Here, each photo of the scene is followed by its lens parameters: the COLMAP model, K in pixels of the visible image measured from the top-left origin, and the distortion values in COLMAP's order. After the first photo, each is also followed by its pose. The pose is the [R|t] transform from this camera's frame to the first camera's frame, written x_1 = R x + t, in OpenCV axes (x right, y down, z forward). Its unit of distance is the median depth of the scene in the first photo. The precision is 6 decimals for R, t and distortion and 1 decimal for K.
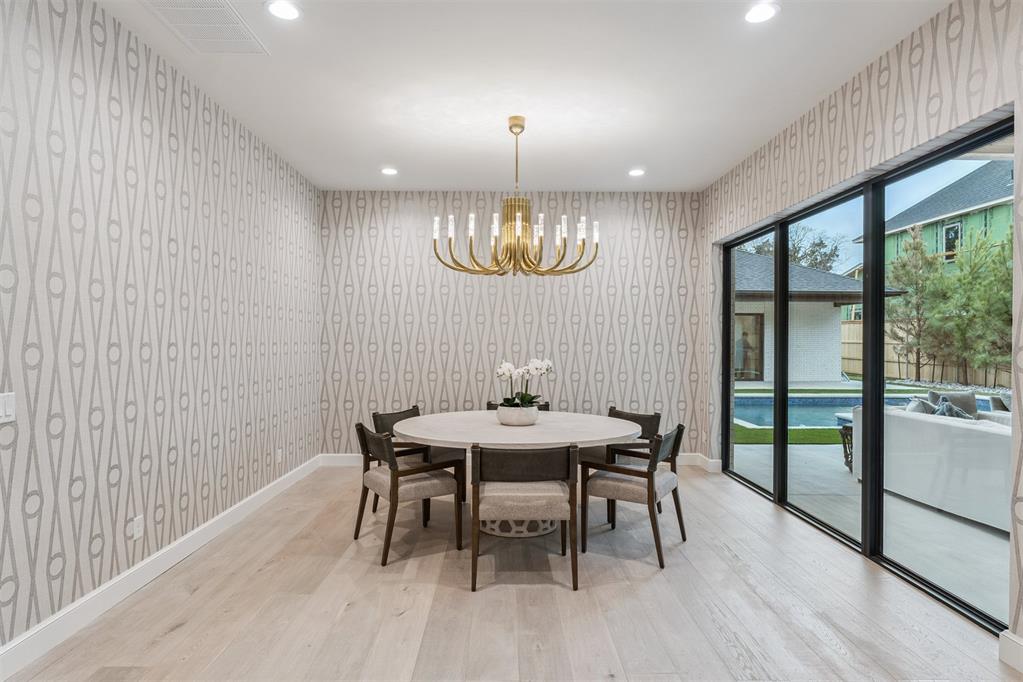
lens RADIAL K [[580.4, 0, 508.6], [0, 580.4, 347.3], [0, 0, 1]] dist [0.001552, -0.000485]
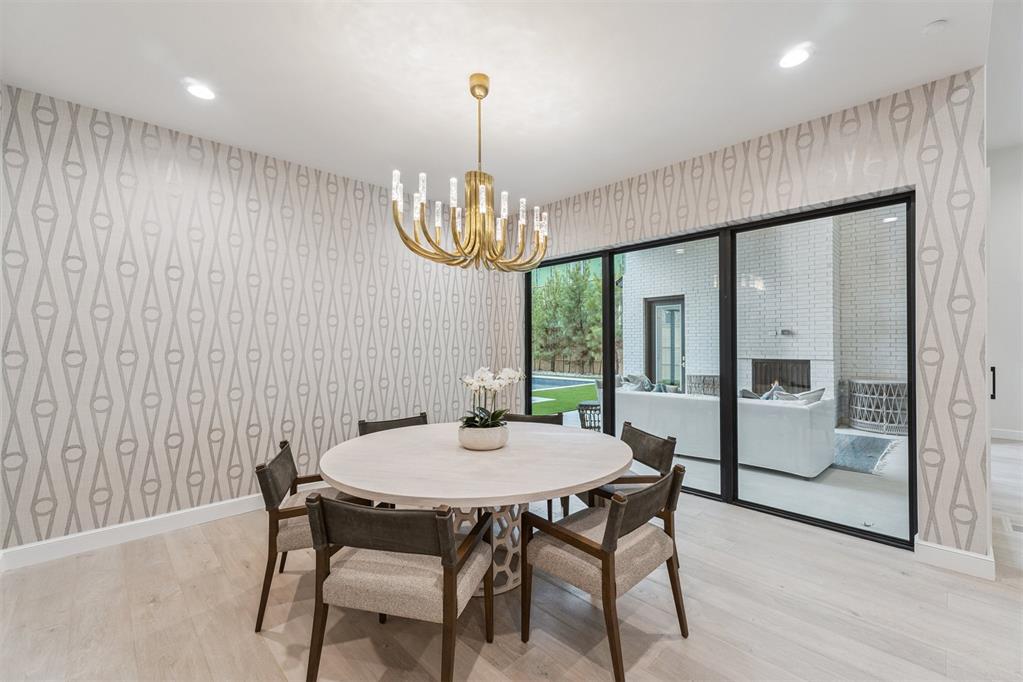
lens RADIAL K [[430.7, 0, 513.6], [0, 430.7, 341.2], [0, 0, 1]] dist [0.005625, 0.001624]
pose [[0.725694, -0.000595, 0.688017, -0.365261], [0.013421, 0.999822, -0.013292, -0.008898], [-0.687887, 0.018880, 0.725573, 0.506954]]
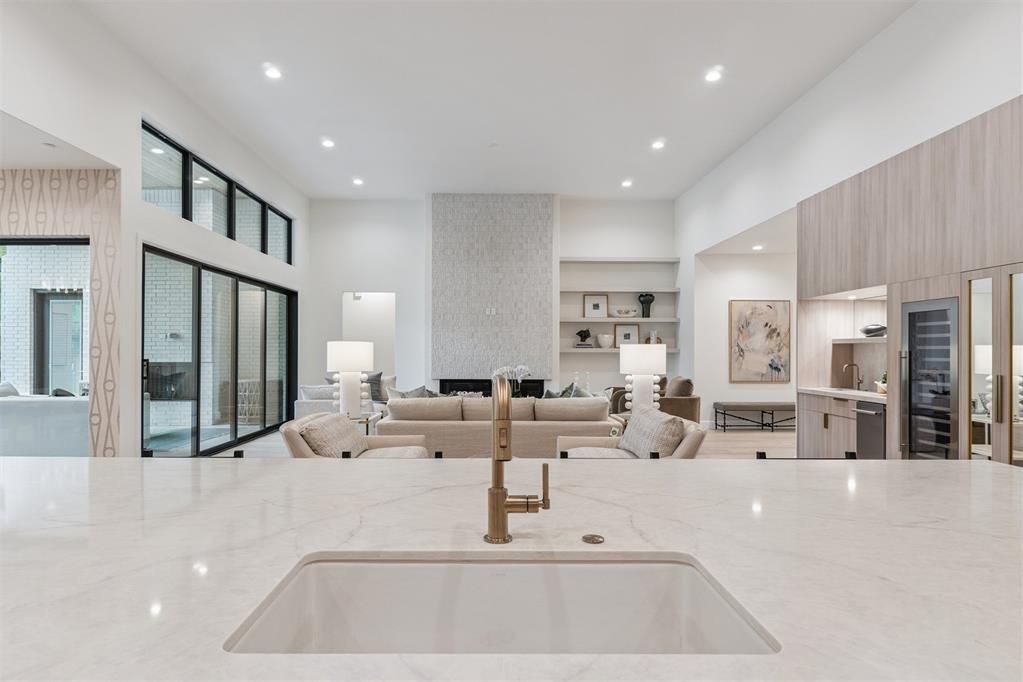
lens RADIAL K [[588.4, 0, 497.8], [0, 588.4, 352.9], [0, 0, 1]] dist [-0.009025, -0.000244]
pose [[0.008450, -0.006199, 0.999945, -0.751399], [0.007947, 0.999950, 0.006131, 0.012835], [-0.999933, 0.007895, 0.008499, -0.320122]]
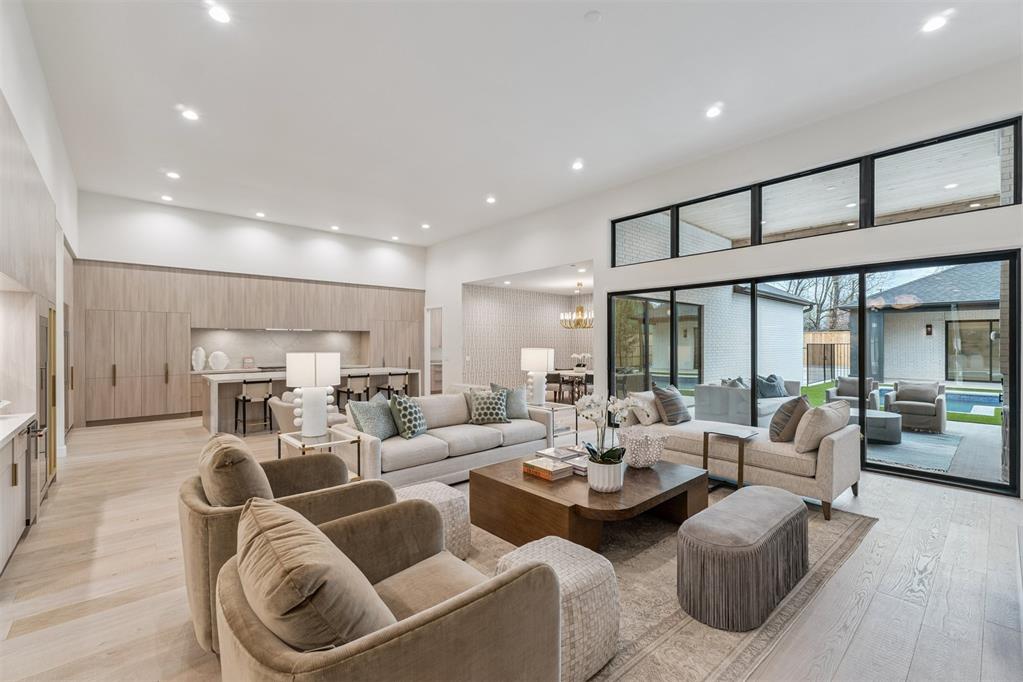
lens RADIAL K [[430.7, 0, 511.3], [0, 430.7, 342.5], [0, 0, 1]] dist [0.005625, 0.001624]
pose [[0.657500, -0.005802, -0.753432, 1.603004], [-0.005870, 0.999901, -0.012823, -0.007425], [0.753431, 0.012854, 0.657401, -0.934637]]
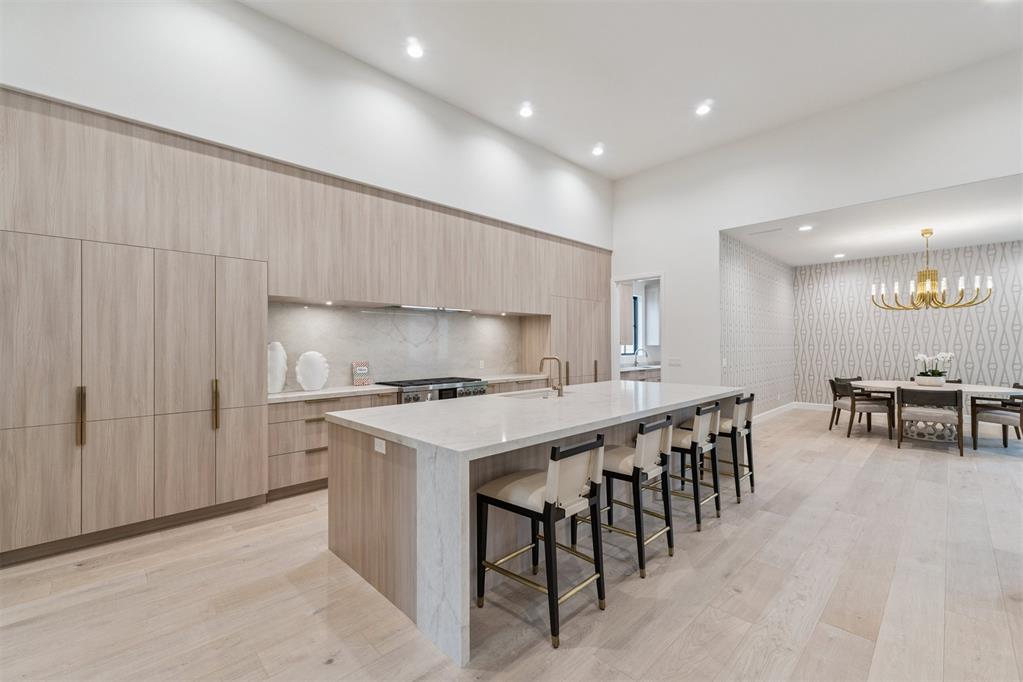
lens RADIAL K [[430.7, 0, 512.3], [0, 430.7, 341.1], [0, 0, 1]] dist [0.005625, 0.001624]
pose [[0.696171, -0.011873, -0.717778, 0.083637], [-0.001765, 0.999832, -0.018251, 0.011198], [0.717874, 0.013973, 0.696033, -0.983487]]
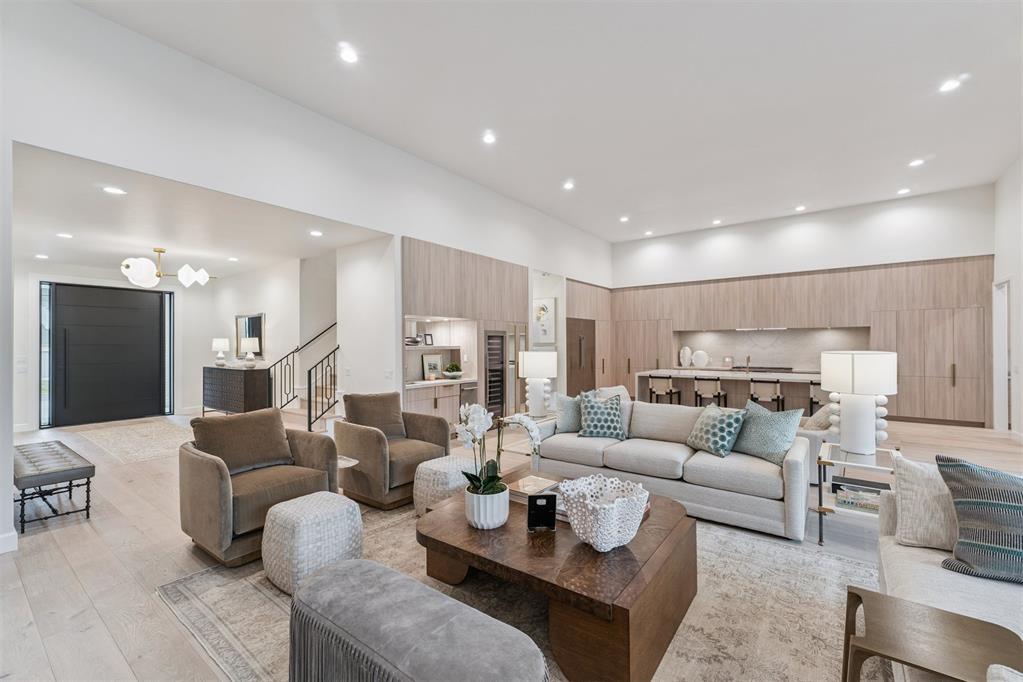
lens RADIAL K [[430.7, 0, 511.6], [0, 430.7, 343.7], [0, 0, 1]] dist [0.005625, 0.001624]
pose [[-0.609427, -0.000678, -0.792842, 1.622140], [-0.007119, 0.999964, 0.004618, -0.024473], [0.792810, 0.008459, -0.609410, 0.017664]]
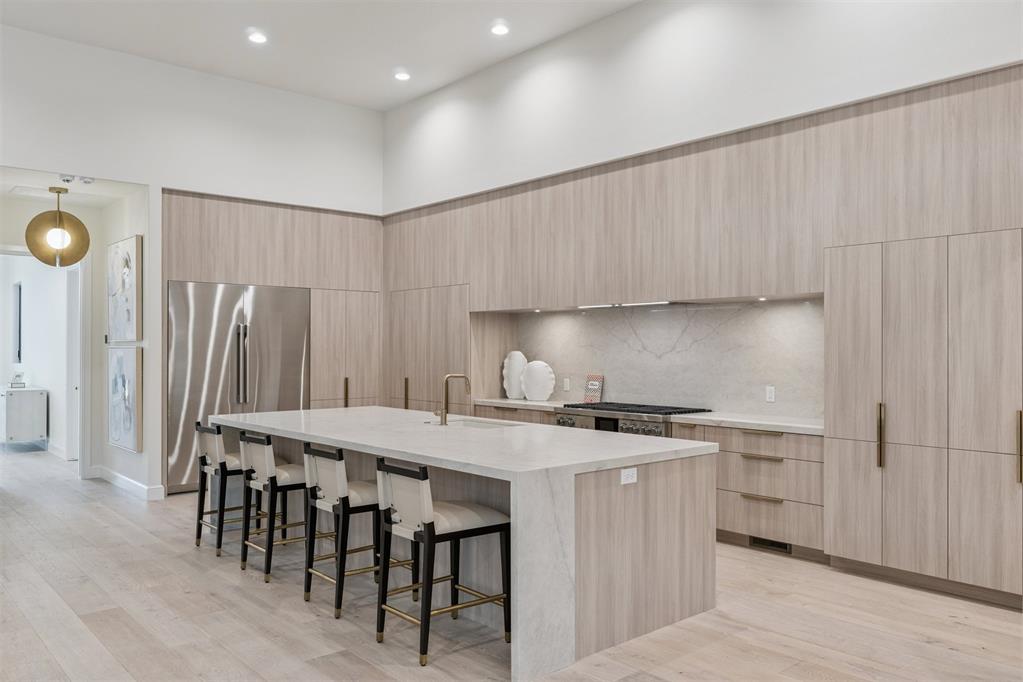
lens RADIAL K [[772.6, 0, 516.8], [0, 772.6, 348.1], [0, 0, 1]] dist [-0.001558, 0.002612]
pose [[-0.754193, 0.000558, -0.656652, 0.235398], [-0.008990, 0.999897, 0.011175, -0.029649], [0.656591, 0.014331, -0.754111, 0.673117]]
